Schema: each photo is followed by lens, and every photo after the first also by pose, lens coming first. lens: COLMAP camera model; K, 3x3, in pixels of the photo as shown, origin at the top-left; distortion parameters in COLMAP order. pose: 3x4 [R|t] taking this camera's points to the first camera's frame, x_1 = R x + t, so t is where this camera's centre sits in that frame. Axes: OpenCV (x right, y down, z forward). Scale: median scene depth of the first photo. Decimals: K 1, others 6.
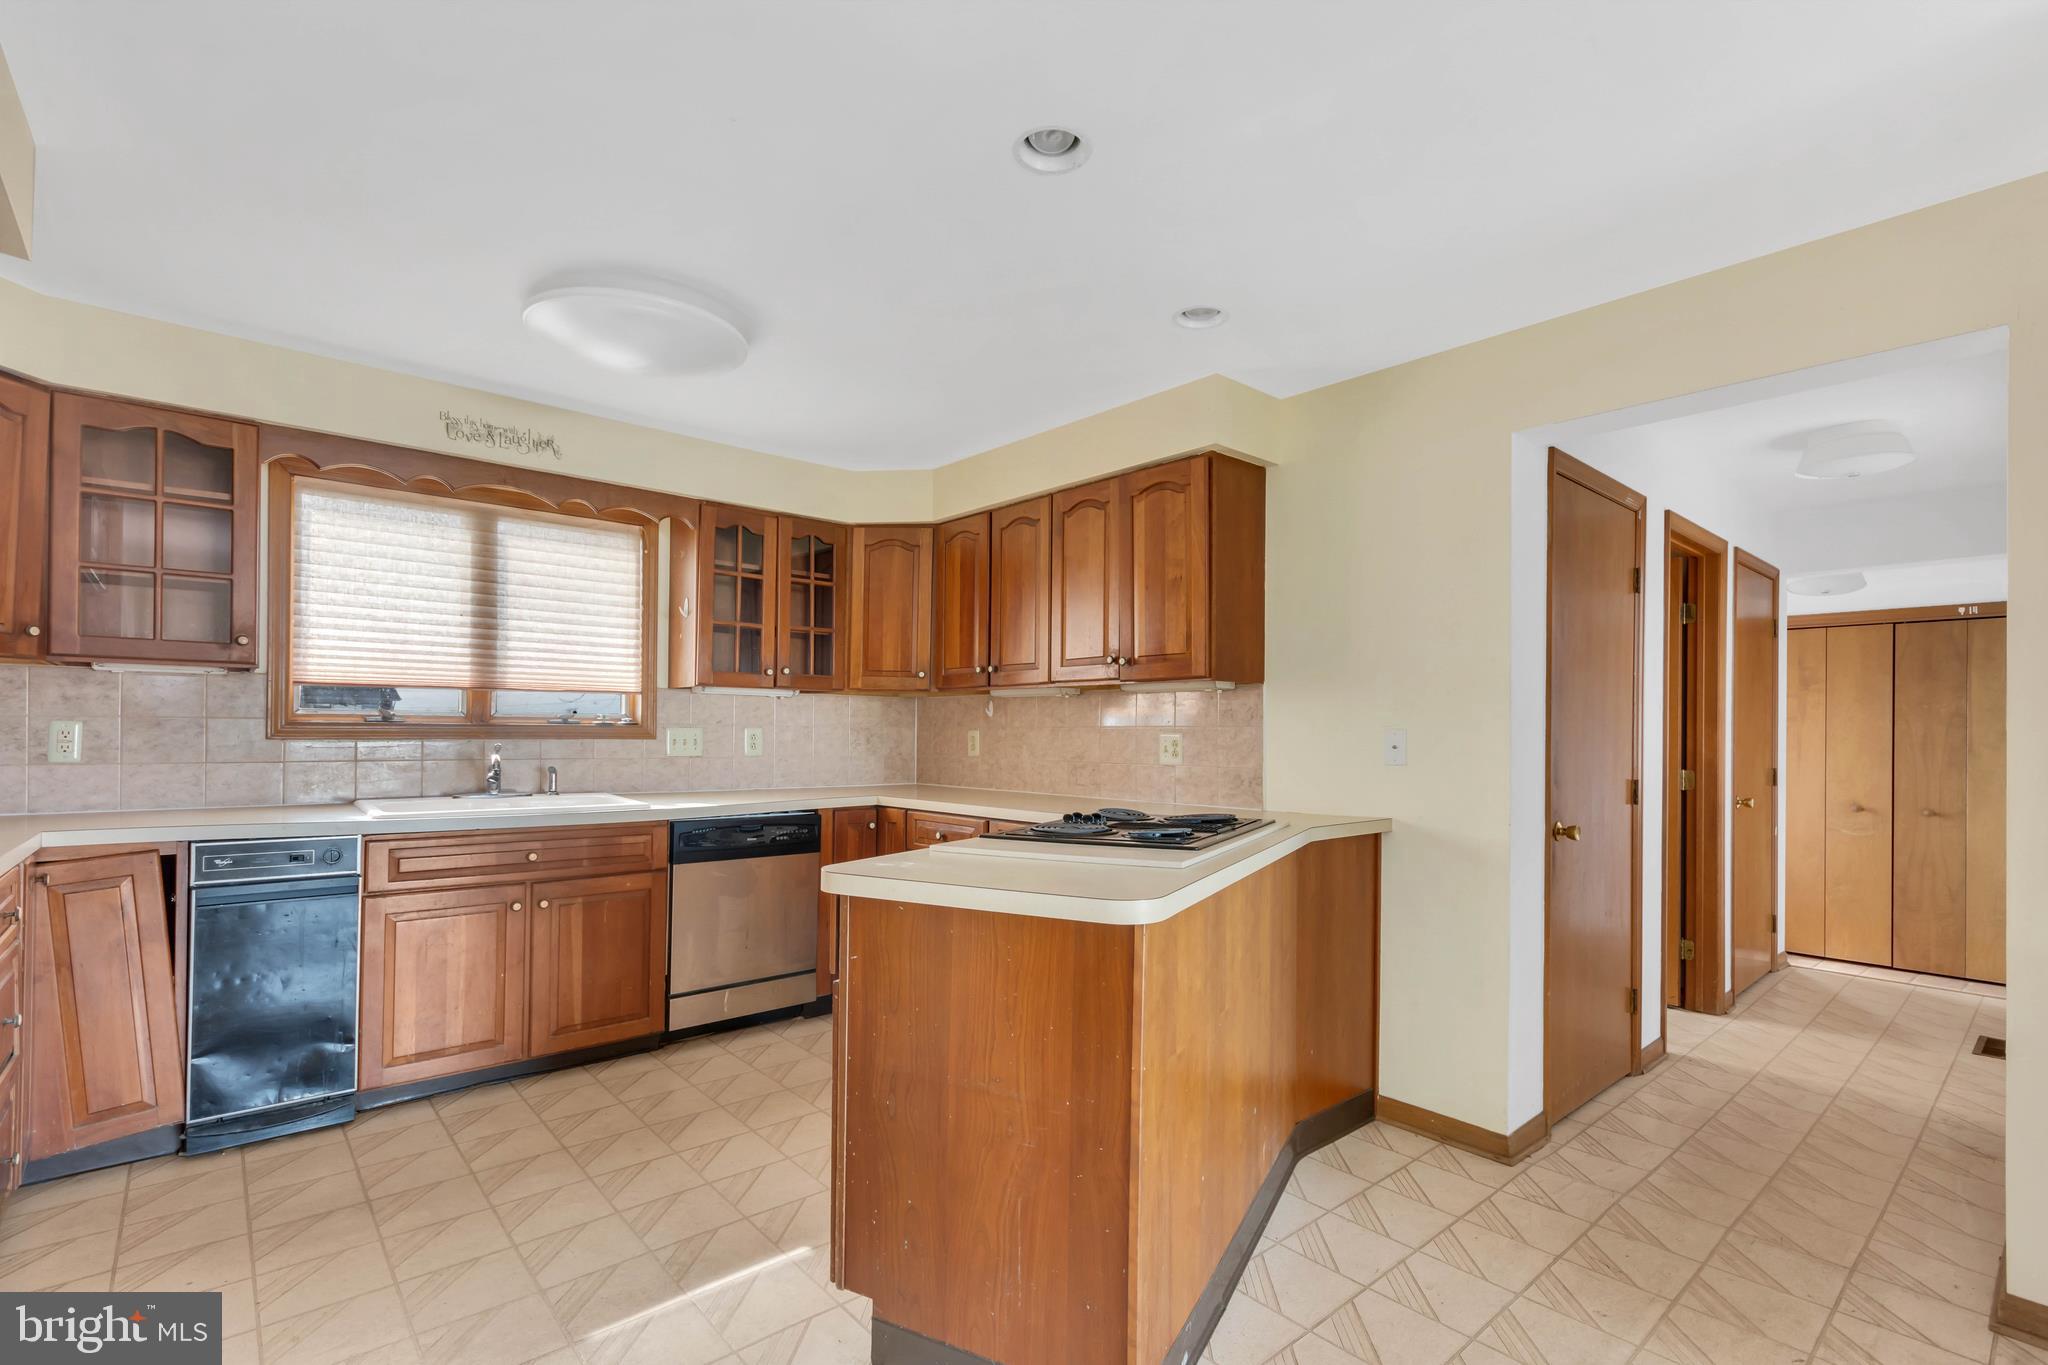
lens RADIAL K [[944.5, 0, 1031.0], [0, 944.5, 731.7], [0, 0, 1]] dist [-0.000132, -0.000876]
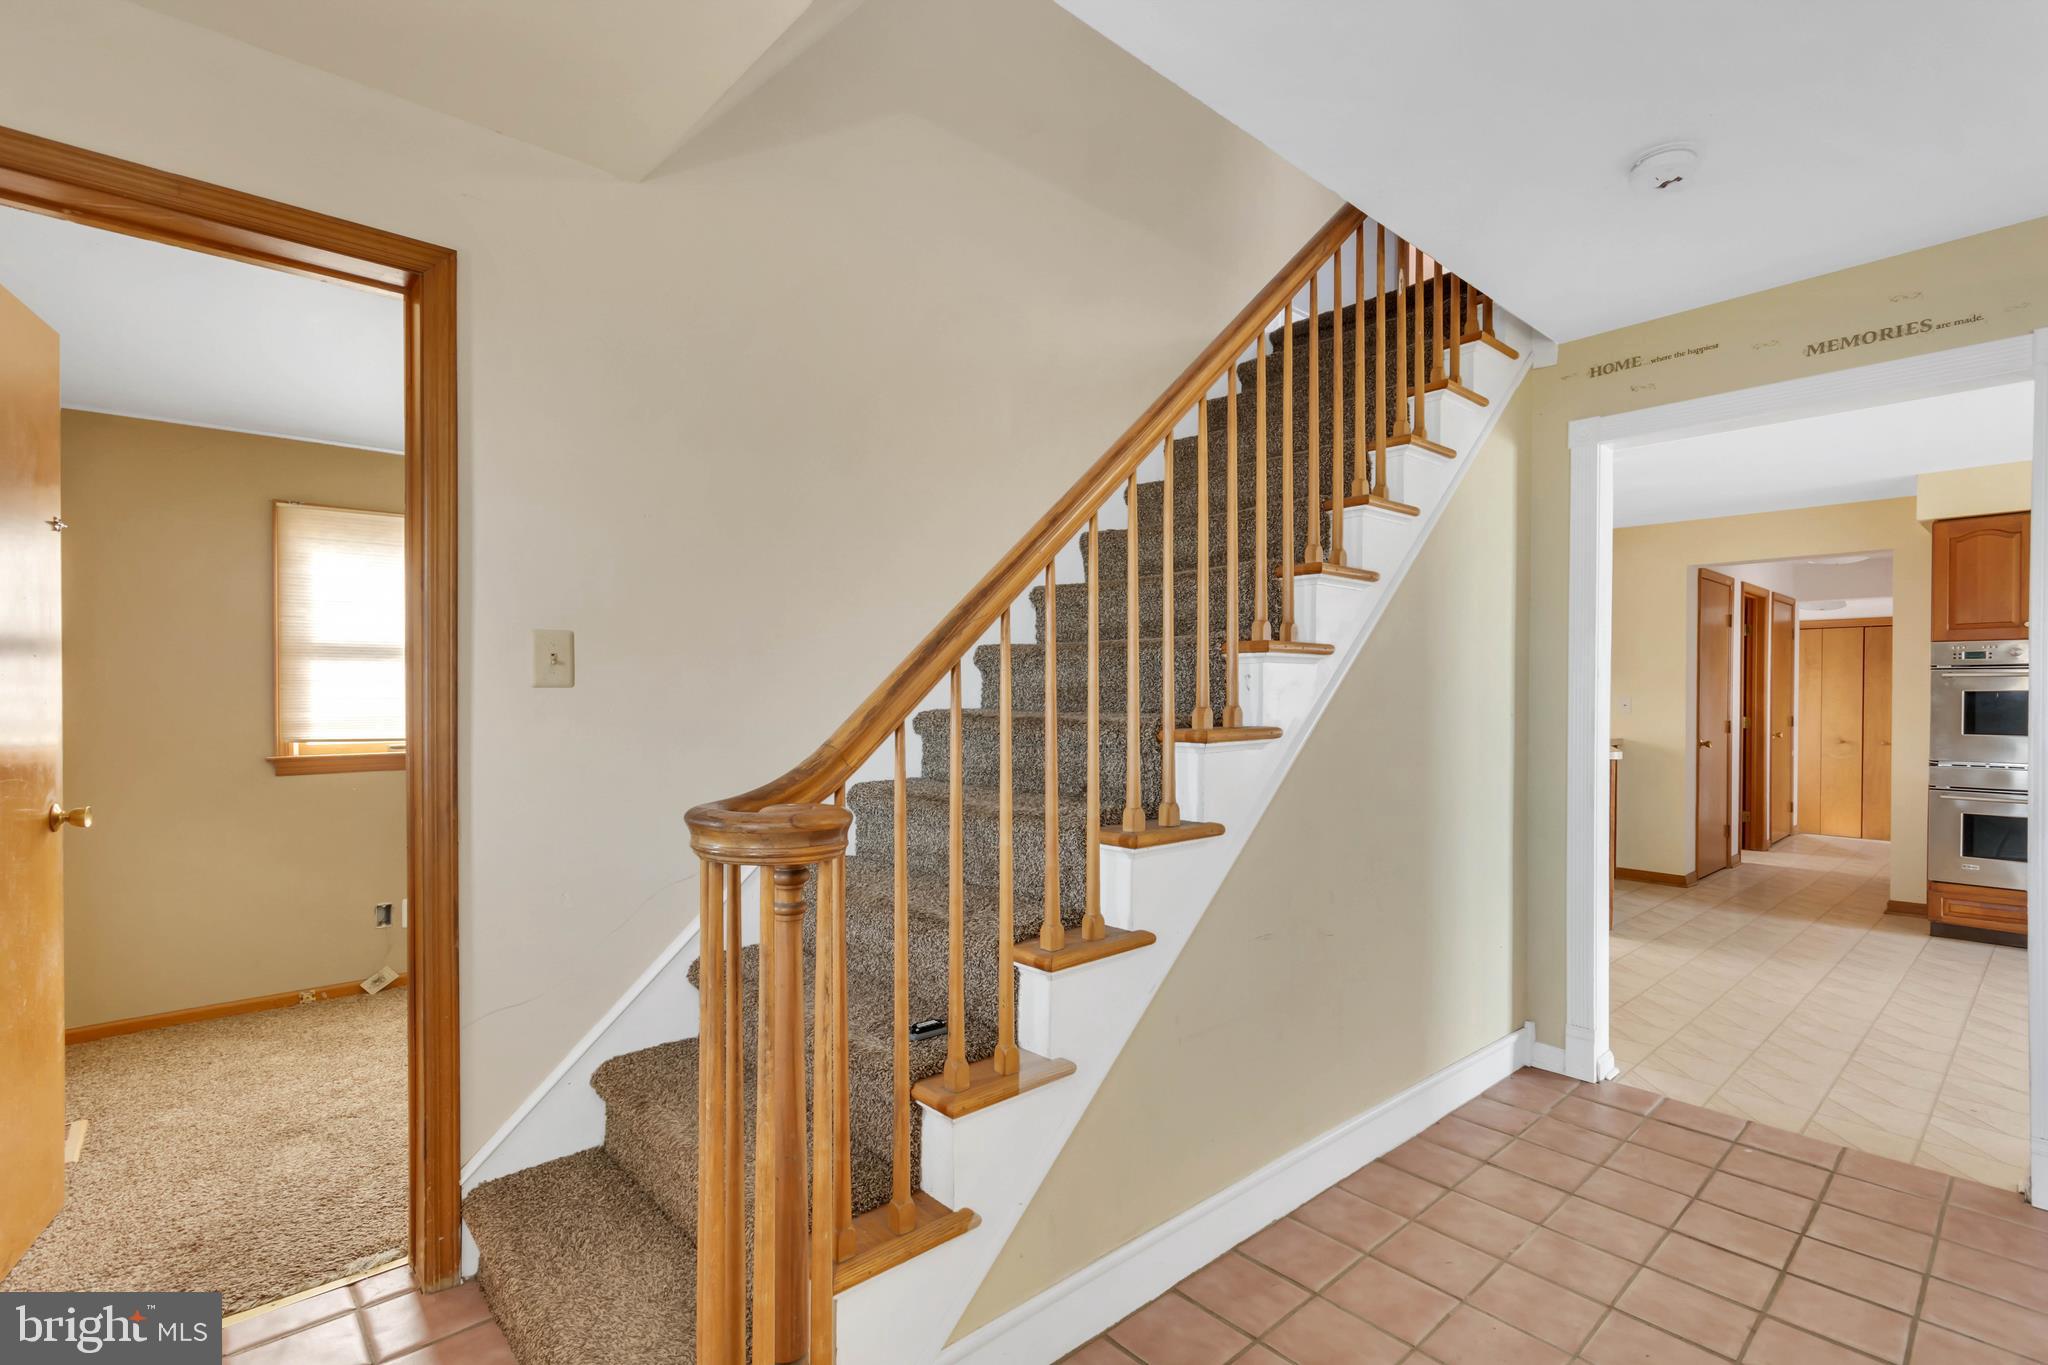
lens RADIAL K [[940.8, 0, 1035.2], [0, 940.8, 713.4], [0, 0, 1]] dist [0.002226, 0.000335]
pose [[0.999920, -0.008622, 0.009299, -0.870765], [0.008442, 0.999780, 0.019184, -0.016465], [-0.009462, -0.019104, 0.999773, -1.007391]]
